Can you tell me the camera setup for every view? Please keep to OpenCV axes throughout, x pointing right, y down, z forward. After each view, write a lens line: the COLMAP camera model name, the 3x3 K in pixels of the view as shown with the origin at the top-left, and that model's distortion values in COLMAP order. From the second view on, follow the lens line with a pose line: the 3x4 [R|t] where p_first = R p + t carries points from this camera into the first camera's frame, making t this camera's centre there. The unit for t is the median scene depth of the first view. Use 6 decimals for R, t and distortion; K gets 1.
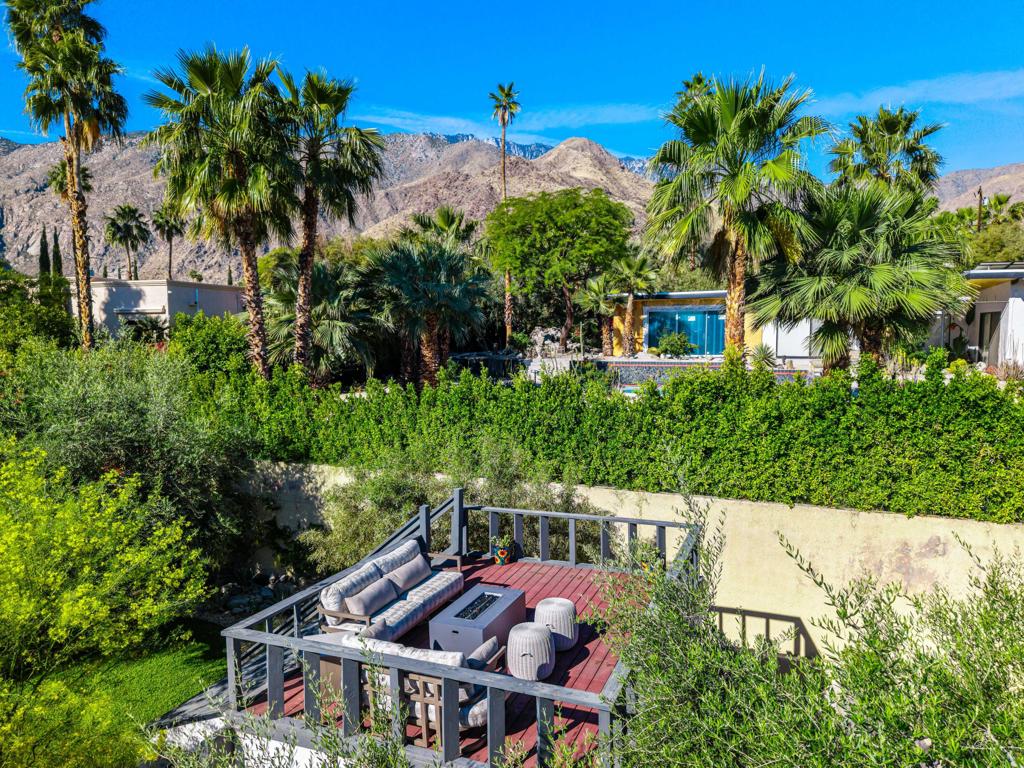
lens RADIAL K [[699.7, 0, 510.3], [0, 699.7, 399.5], [0, 0, 1]] dist [0.011534, -0.000084]
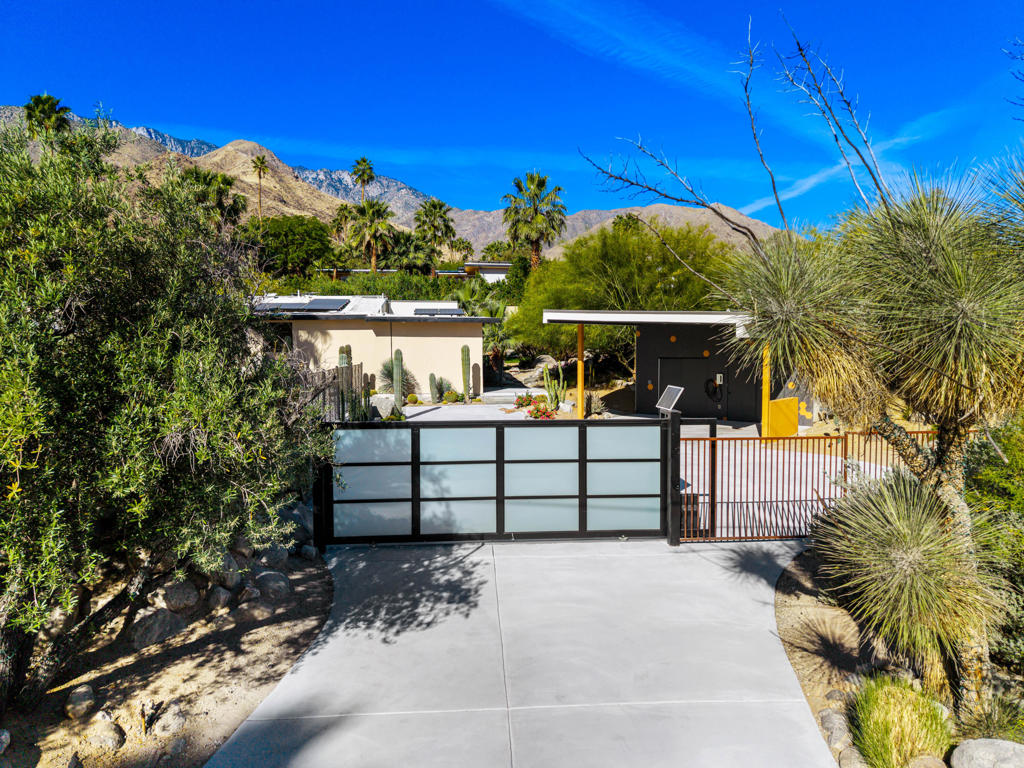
lens RADIAL K [[683.5, 0, 512.0], [0, 683.5, 384.0], [0, 0, 1]] dist [0.063076, -0.071506]
pose [[0.899315, -0.027578, 0.436430, -0.339611], [0.043038, 0.998746, -0.025574, 0.351687], [-0.435178, 0.041782, 0.899375, -1.400971]]
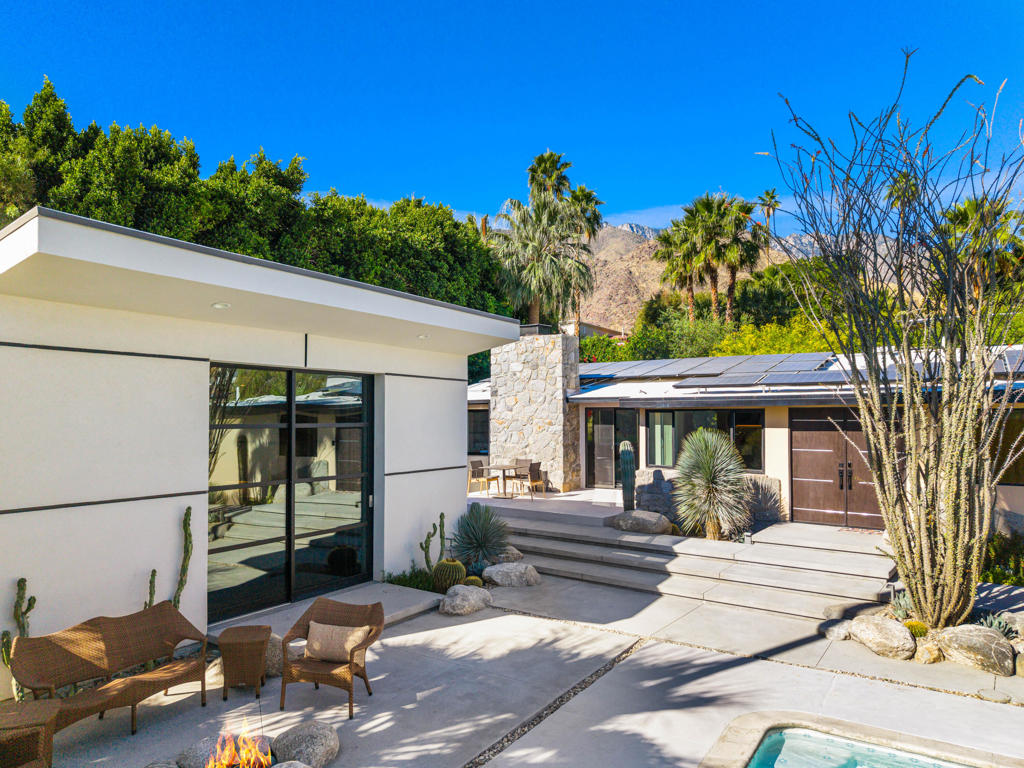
lens RADIAL K [[699.7, 0, 510.3], [0, 699.7, 399.5], [0, 0, 1]] dist [0.011534, -0.000084]
pose [[0.980780, -0.009492, -0.194884, -0.399510], [-0.013288, 0.993248, -0.115249, 0.269412], [0.194662, 0.115624, 0.974032, -0.793735]]
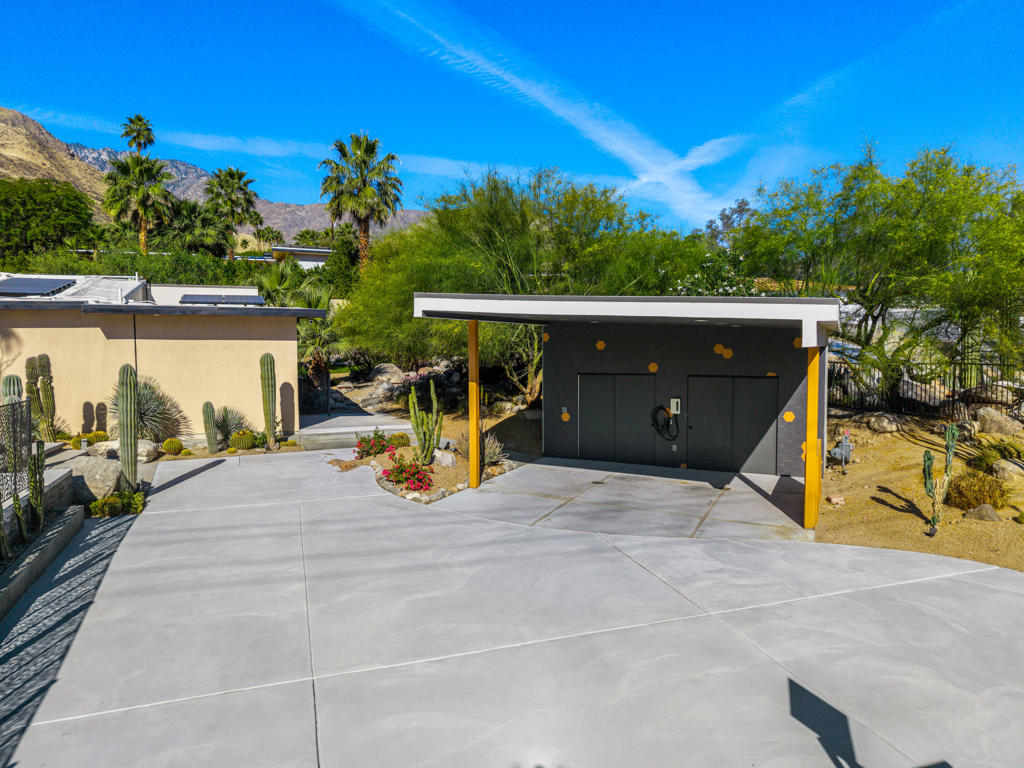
lens RADIAL K [[686.1, 0, 518.3], [0, 686.1, 384.1], [0, 0, 1]] dist [0.010504, -0.003783]
pose [[0.750891, -0.039109, 0.659267, -0.206645], [0.062431, 0.997978, -0.011906, 0.316576], [-0.657468, 0.050098, 0.751815, -1.095424]]
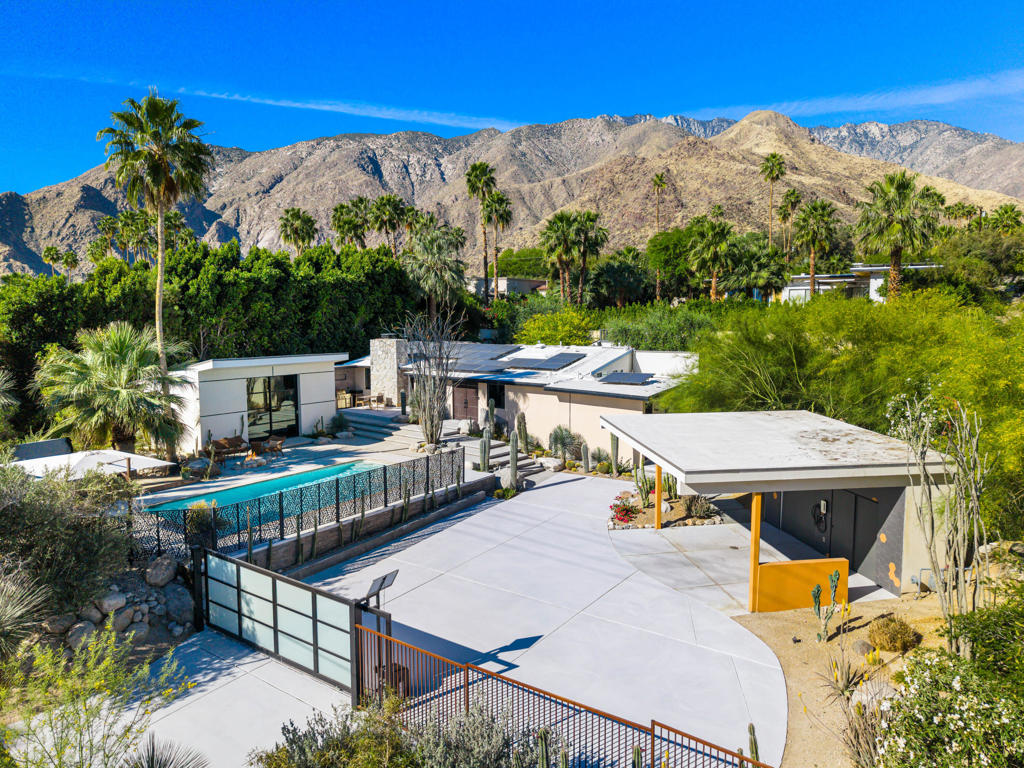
lens RADIAL K [[678.2, 0, 507.5], [0, 678.2, 383.4], [0, 0, 1]] dist [0.086488, -0.146428]
pose [[0.968550, 0.023394, -0.247717, 0.107731], [-0.022388, 0.999726, 0.006878, 0.214108], [0.247810, -0.001116, 0.968808, -1.509104]]
